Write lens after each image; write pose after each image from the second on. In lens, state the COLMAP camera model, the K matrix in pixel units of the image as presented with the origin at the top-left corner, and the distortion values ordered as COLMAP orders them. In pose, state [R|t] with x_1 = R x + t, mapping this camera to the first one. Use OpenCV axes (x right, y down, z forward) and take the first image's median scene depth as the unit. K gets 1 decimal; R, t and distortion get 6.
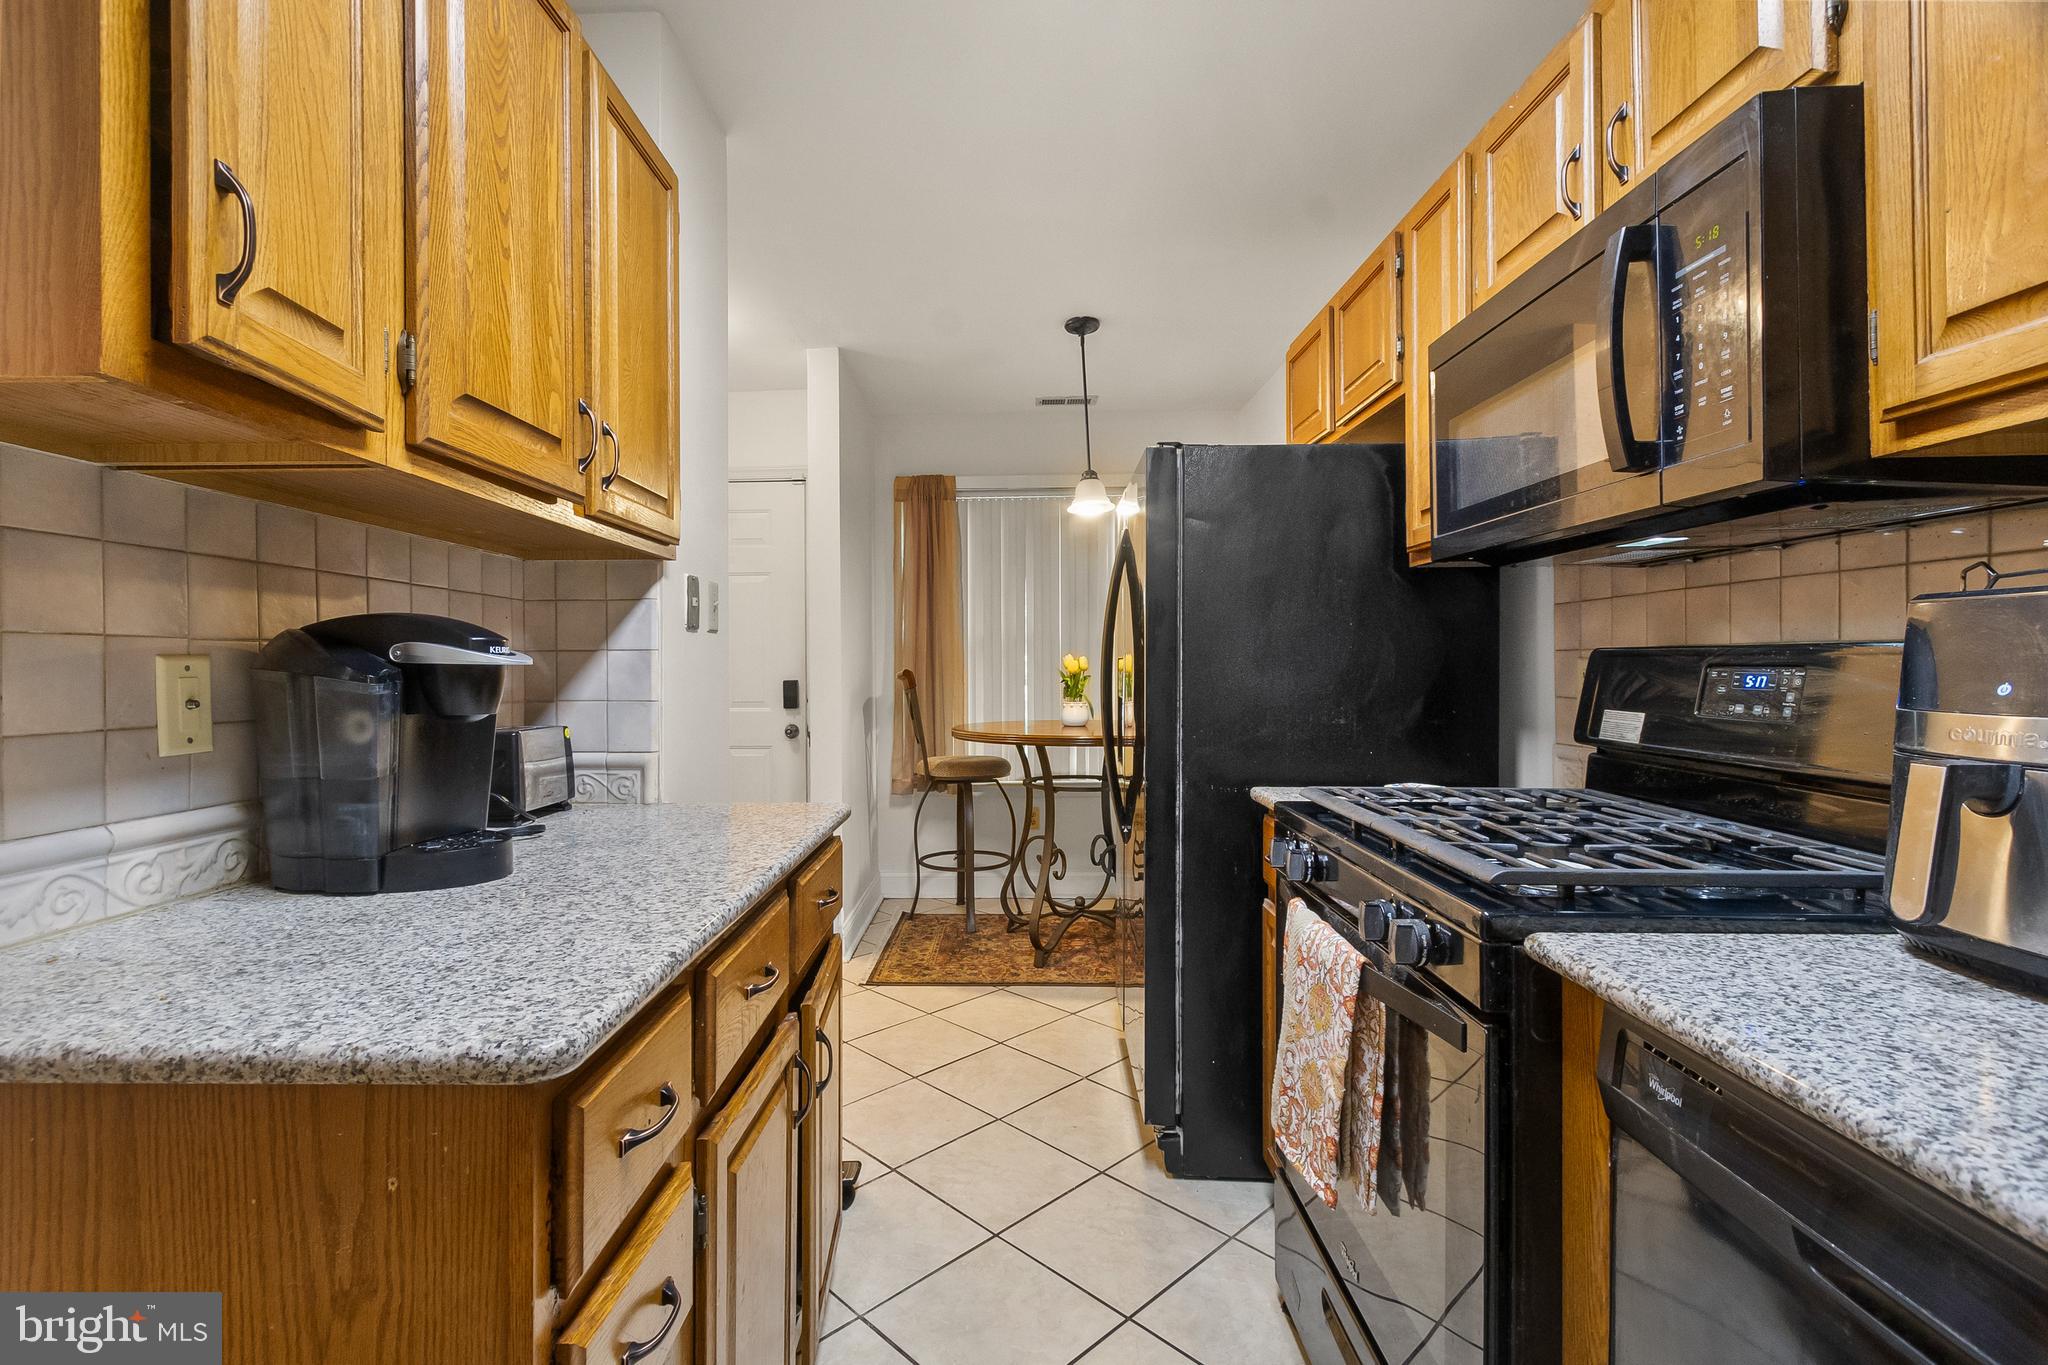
lens RADIAL K [[928.0, 0, 1002.0], [0, 928.0, 657.1], [0, 0, 1]] dist [0.007921, -0.002435]
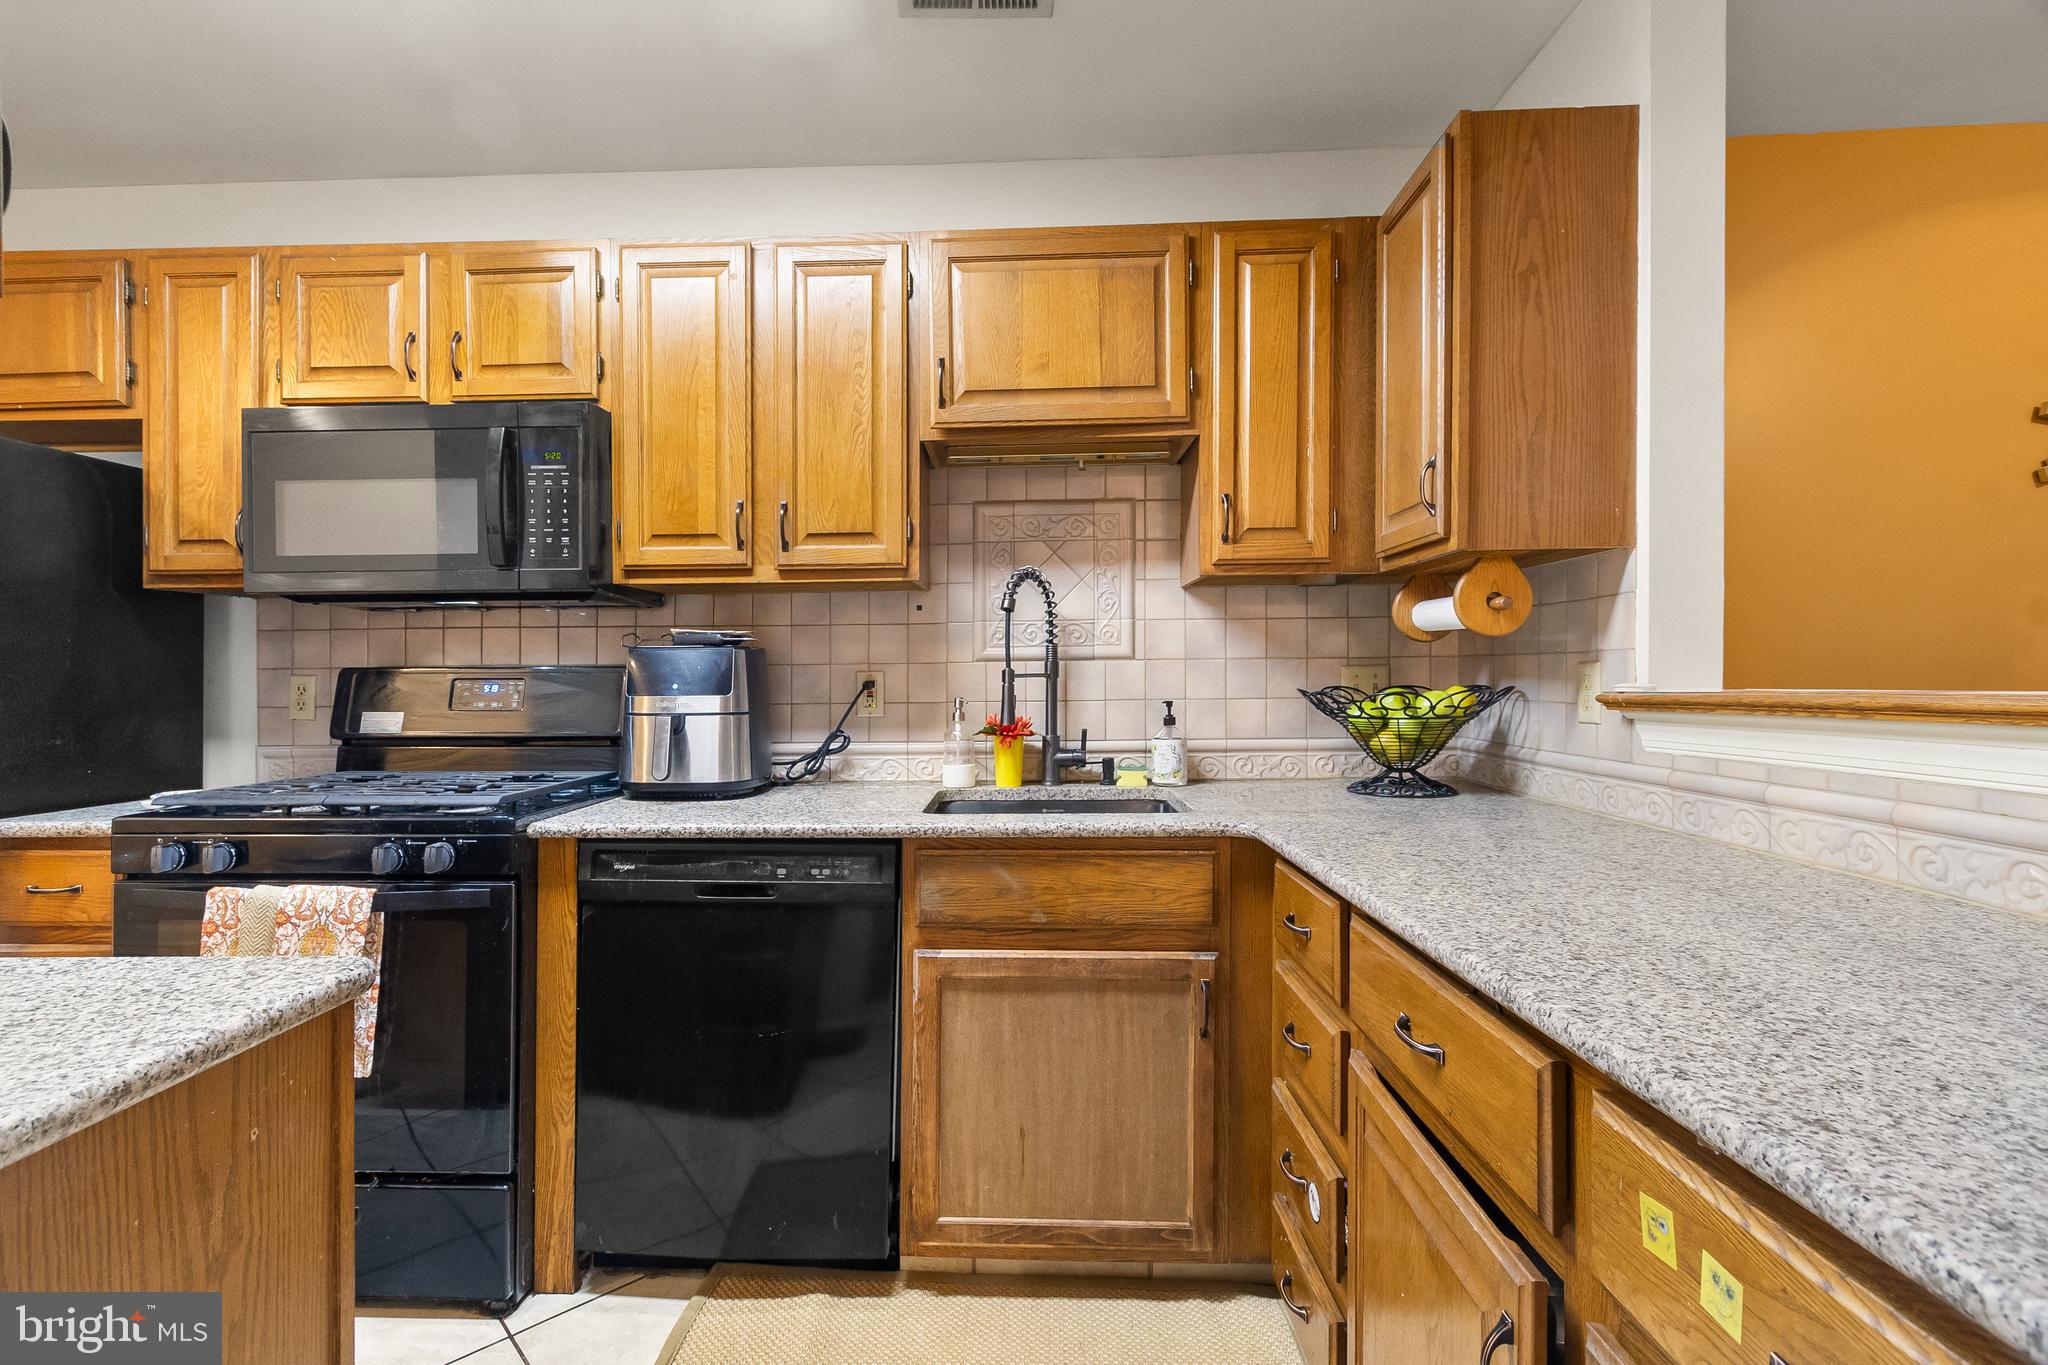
lens RADIAL K [[928.0, 0, 1009.3], [0, 928.0, 673.0], [0, 0, 1]] dist [0.007921, -0.002435]
pose [[0.000043, 0.004114, 0.999992, -1.759589], [0.001056, 0.999991, -0.004114, 0.010823], [-0.999999, 0.001056, 0.000038, 0.080835]]
